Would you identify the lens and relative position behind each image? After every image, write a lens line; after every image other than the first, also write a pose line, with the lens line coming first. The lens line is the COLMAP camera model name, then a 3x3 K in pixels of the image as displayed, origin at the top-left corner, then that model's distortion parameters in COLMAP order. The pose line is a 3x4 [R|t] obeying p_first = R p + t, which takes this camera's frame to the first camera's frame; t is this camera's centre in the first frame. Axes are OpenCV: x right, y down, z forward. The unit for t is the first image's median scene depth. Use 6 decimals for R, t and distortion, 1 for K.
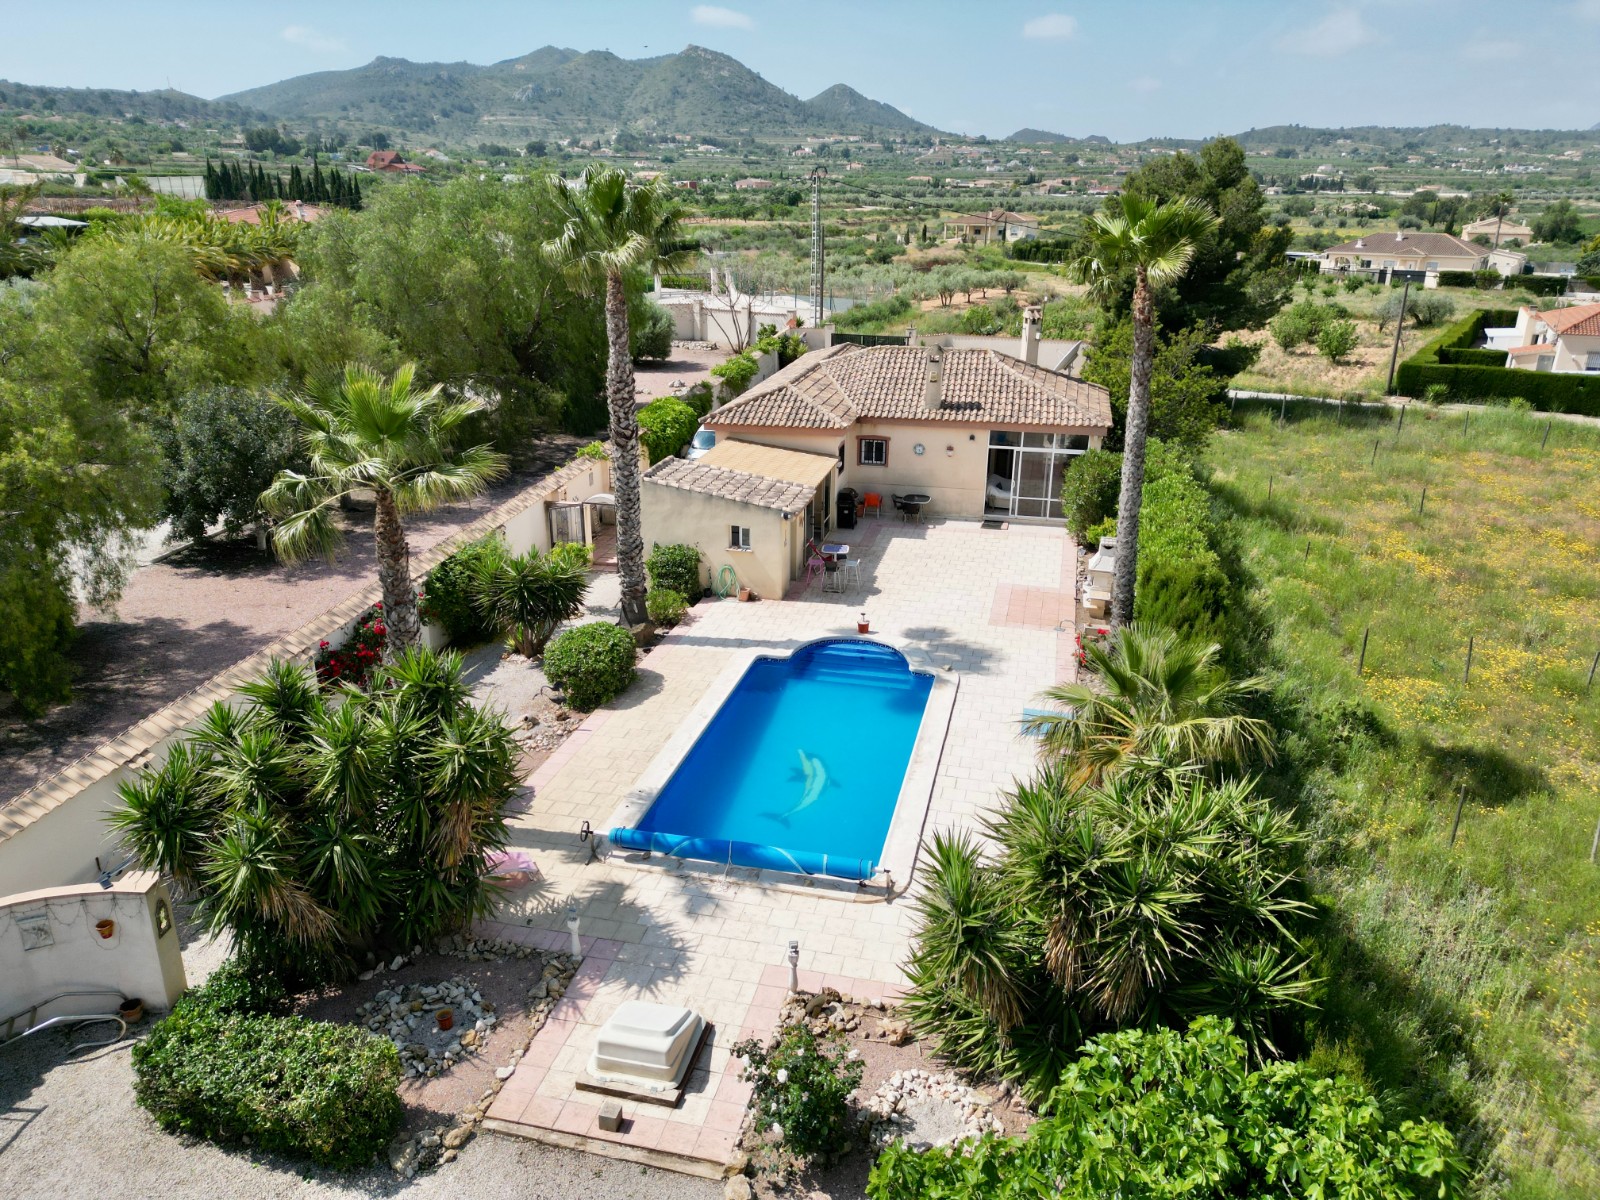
lens RADIAL K [[1112.0, 0, 797.3], [0, 1112.0, 598.7], [0, 0, 1]] dist [0.085597, -0.082420]
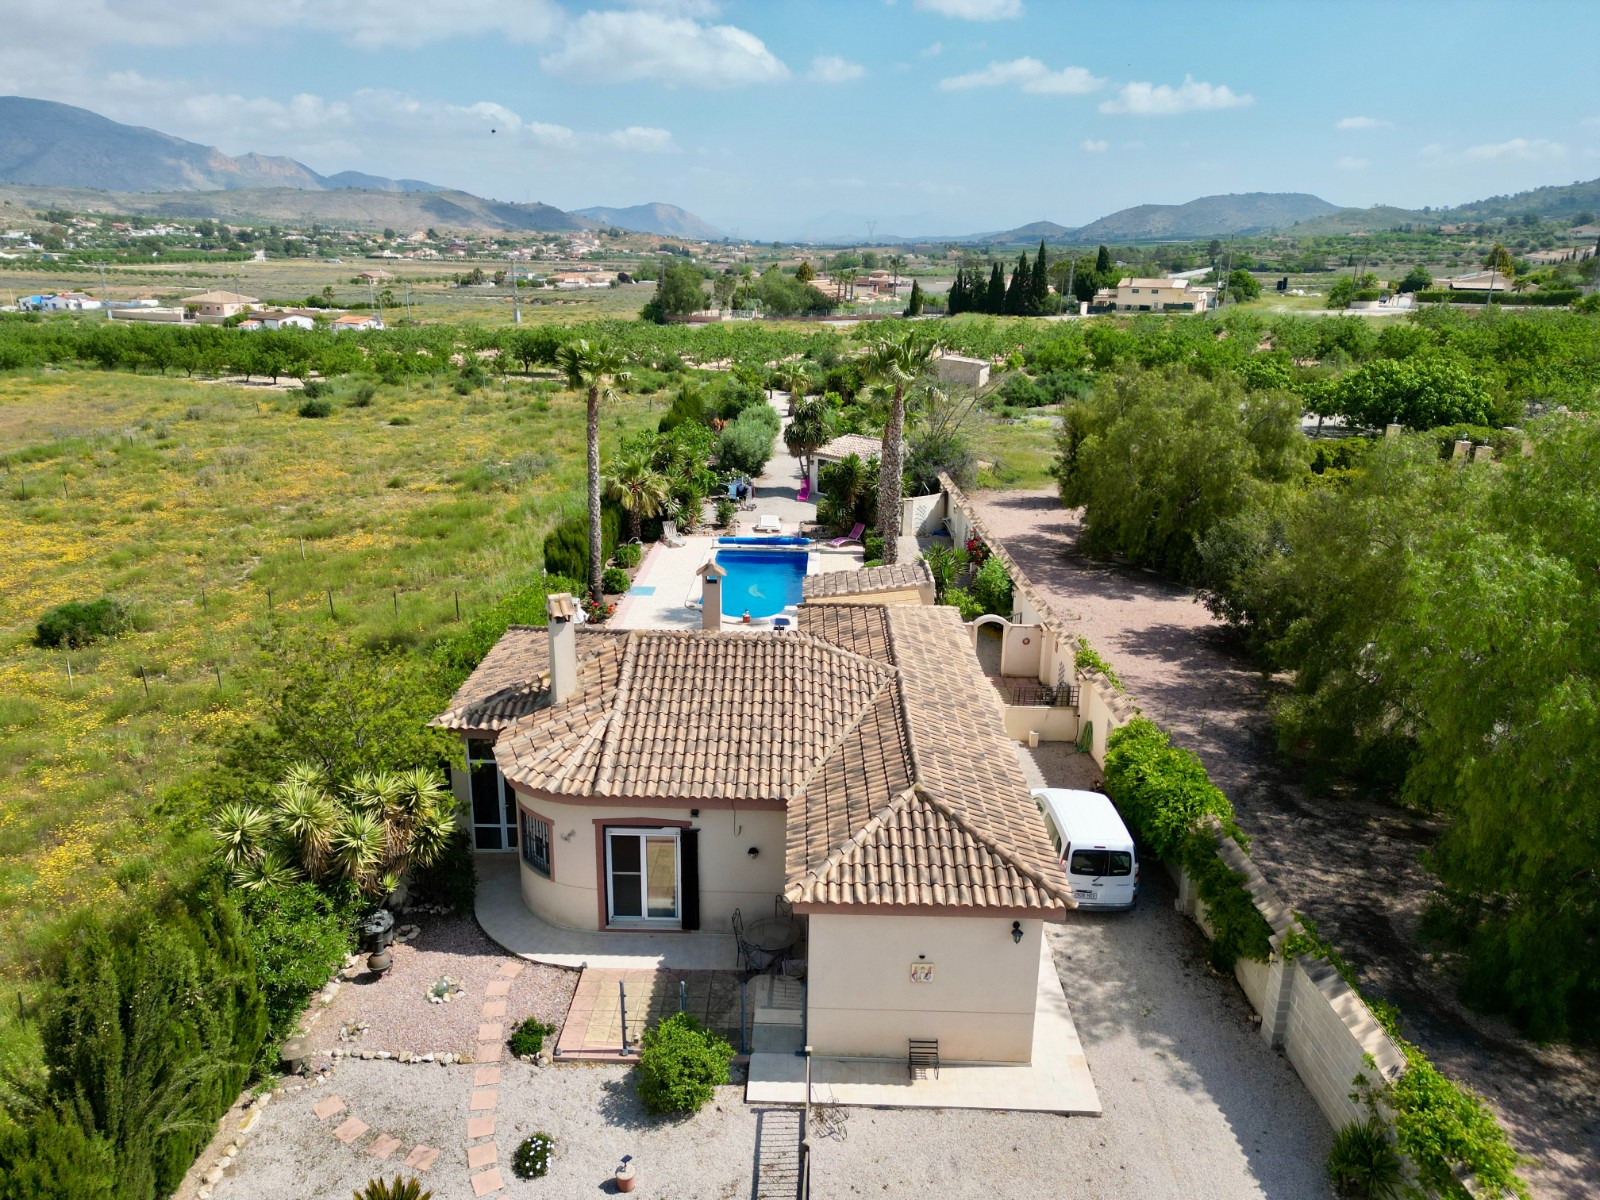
lens RADIAL K [[1114.1, 0, 799.2], [0, 1114.1, 594.1], [0, 0, 1]] dist [0.104837, -0.125054]
pose [[-0.977241, 0.043118, -0.207703, 0.235674], [-0.093108, 0.792588, 0.602608, -0.721956], [0.190606, 0.608232, -0.770535, 1.690100]]
